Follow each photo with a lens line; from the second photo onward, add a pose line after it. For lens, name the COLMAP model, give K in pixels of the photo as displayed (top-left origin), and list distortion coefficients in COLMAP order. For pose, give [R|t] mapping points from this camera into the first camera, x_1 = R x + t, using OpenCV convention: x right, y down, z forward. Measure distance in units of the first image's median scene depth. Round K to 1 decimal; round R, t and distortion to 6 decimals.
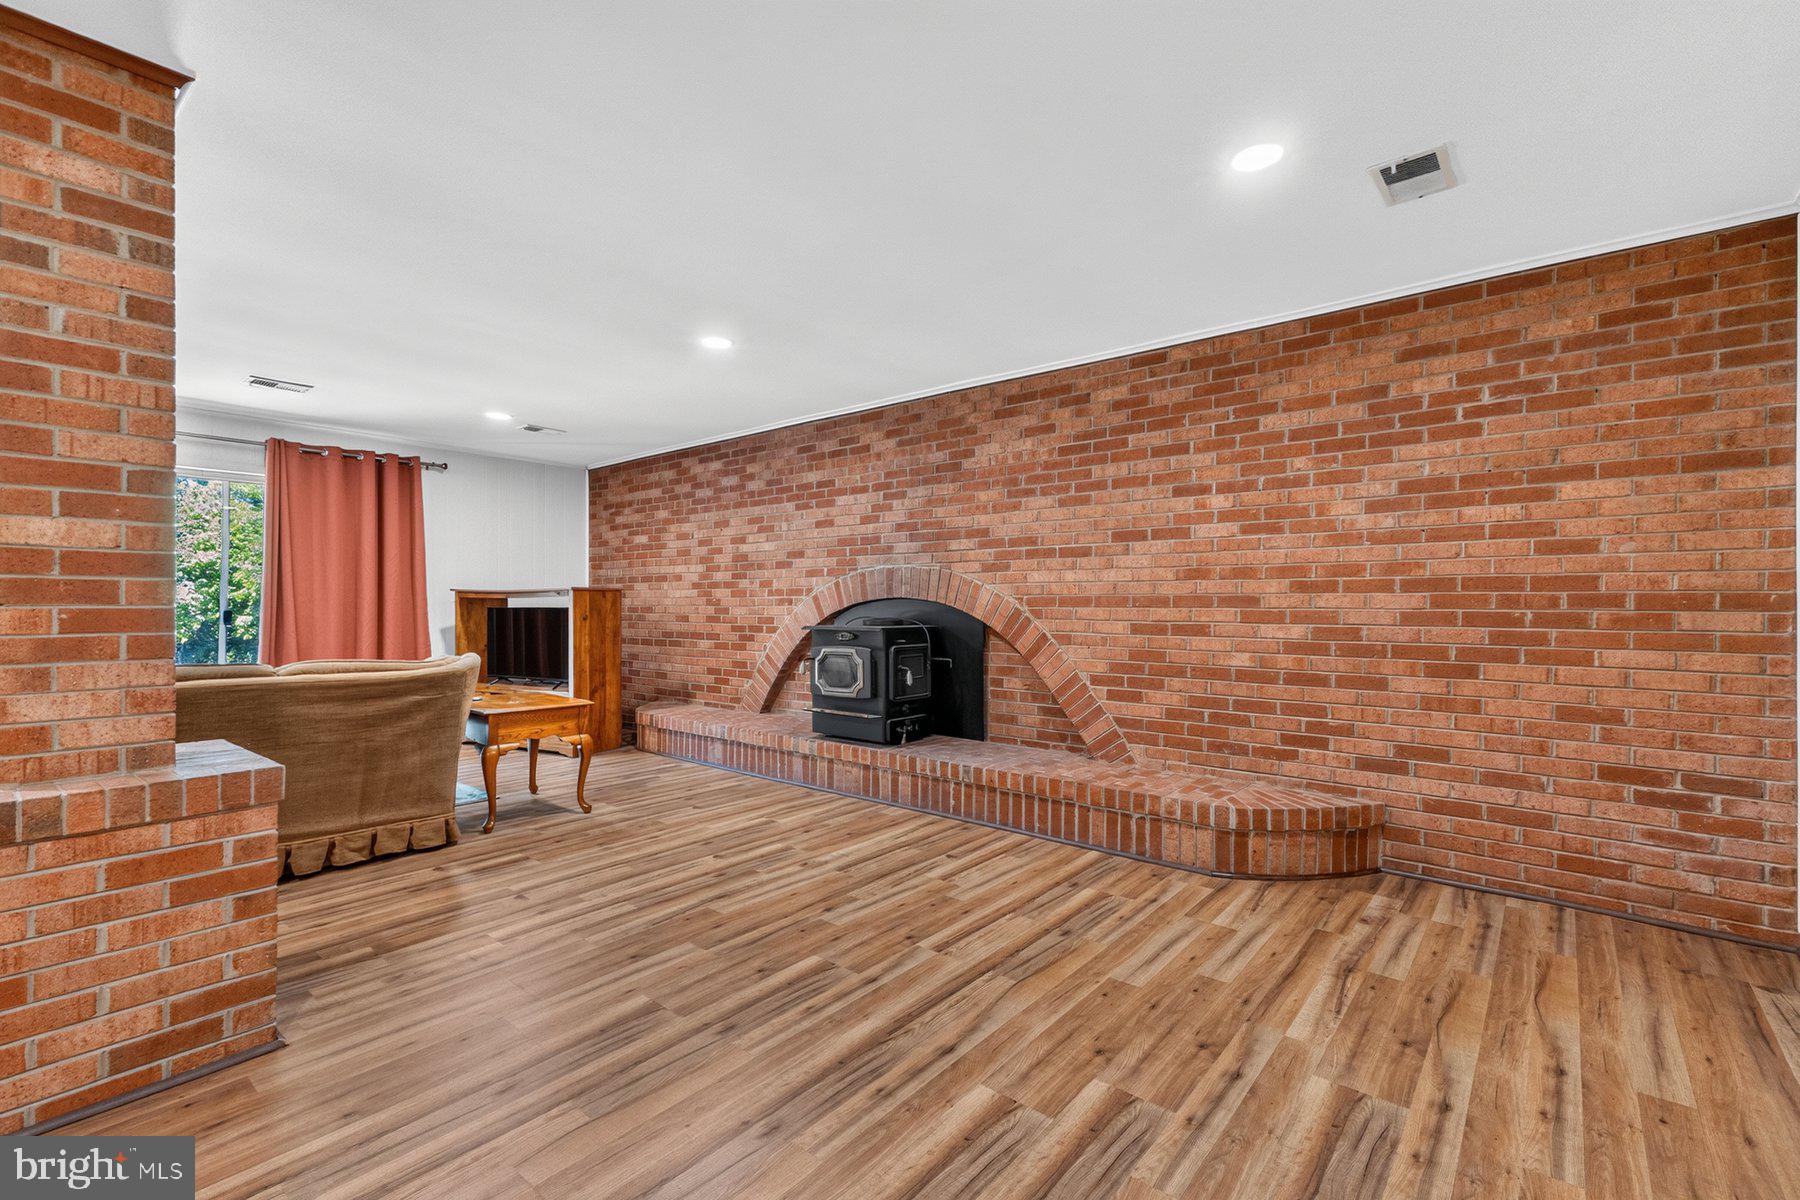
lens RADIAL K [[790.1, 0, 897.3], [0, 790.1, 601.0], [0, 0, 1]] dist [0.009016, -0.003125]
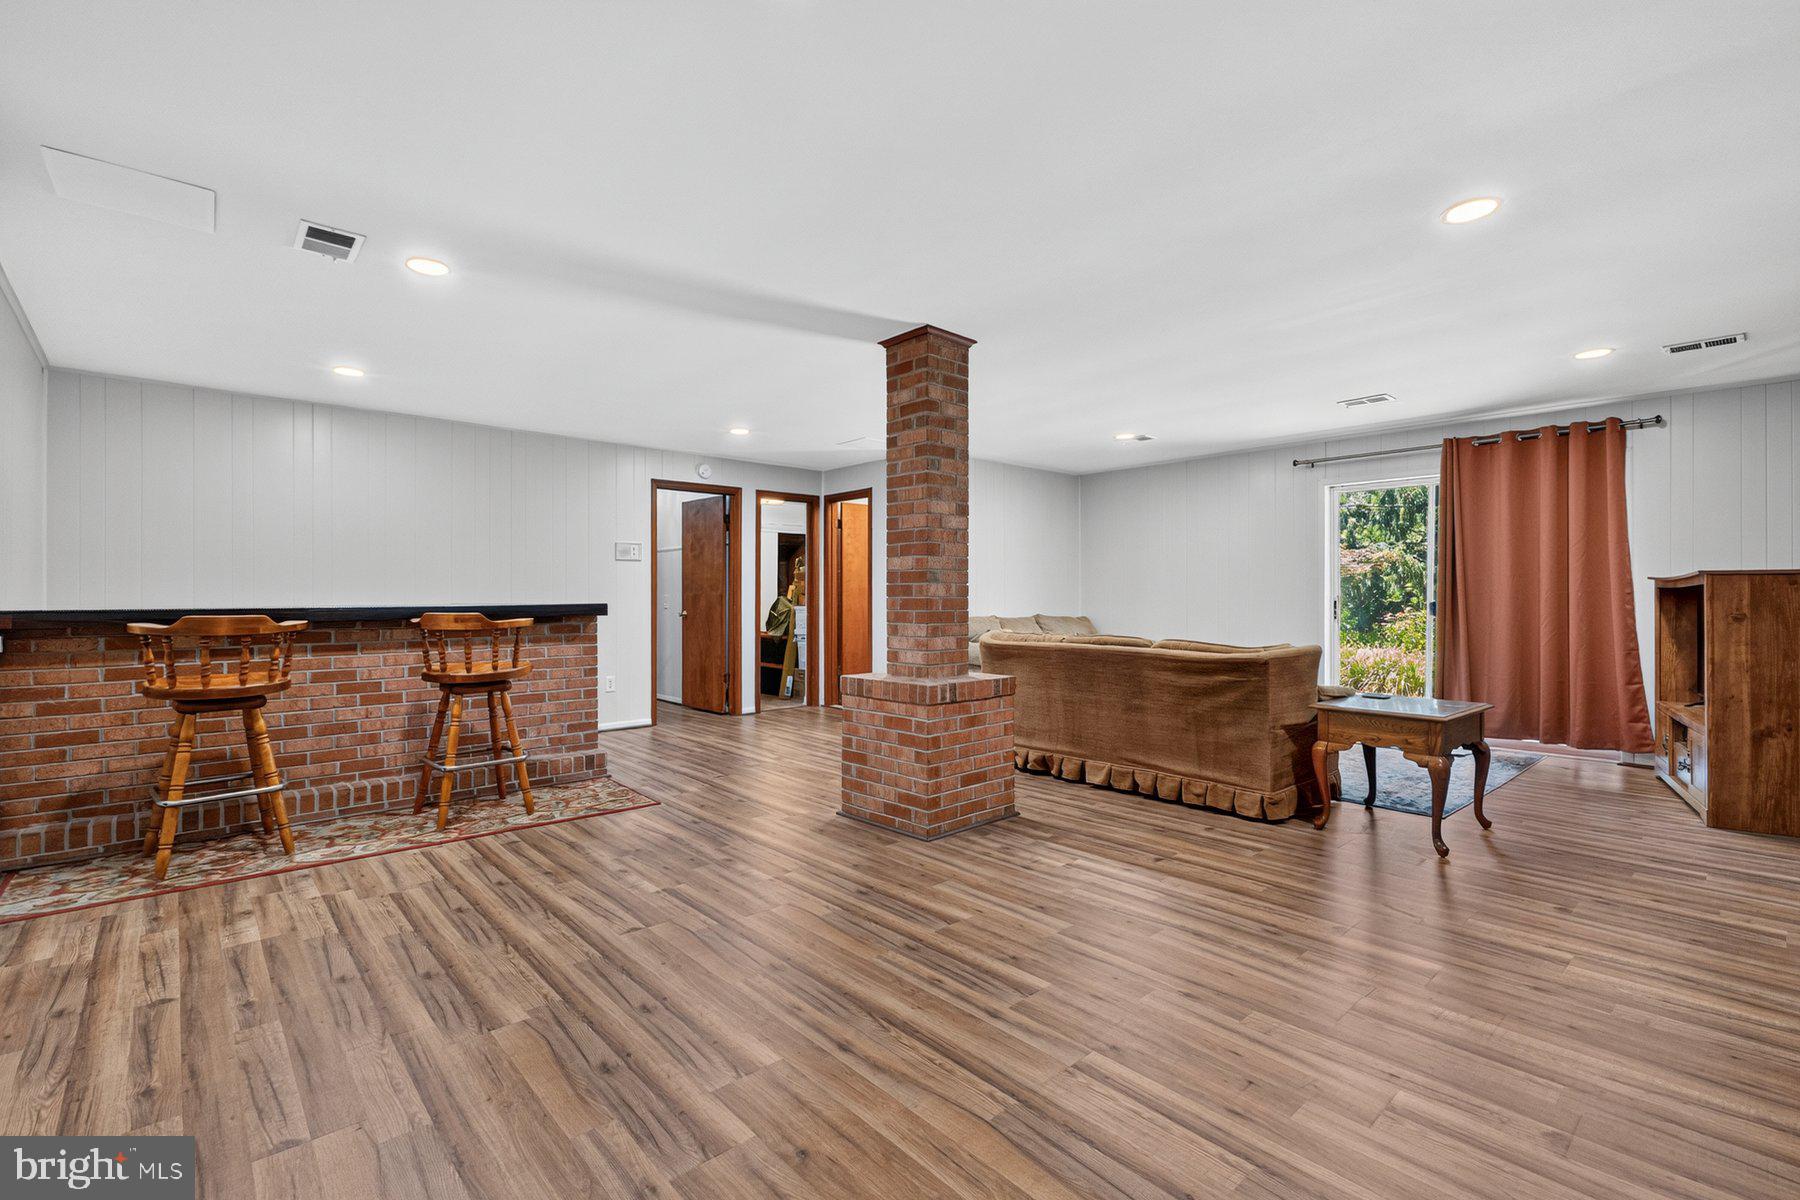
lens RADIAL K [[790.1, 0, 891.5], [0, 790.1, 597.1], [0, 0, 1]] dist [0.009016, -0.003125]
pose [[-0.139105, 0.001682, -0.990276, 0.710837], [0.002566, 0.999996, 0.001338, 0.003239], [0.990274, -0.002355, -0.139109, 0.824230]]
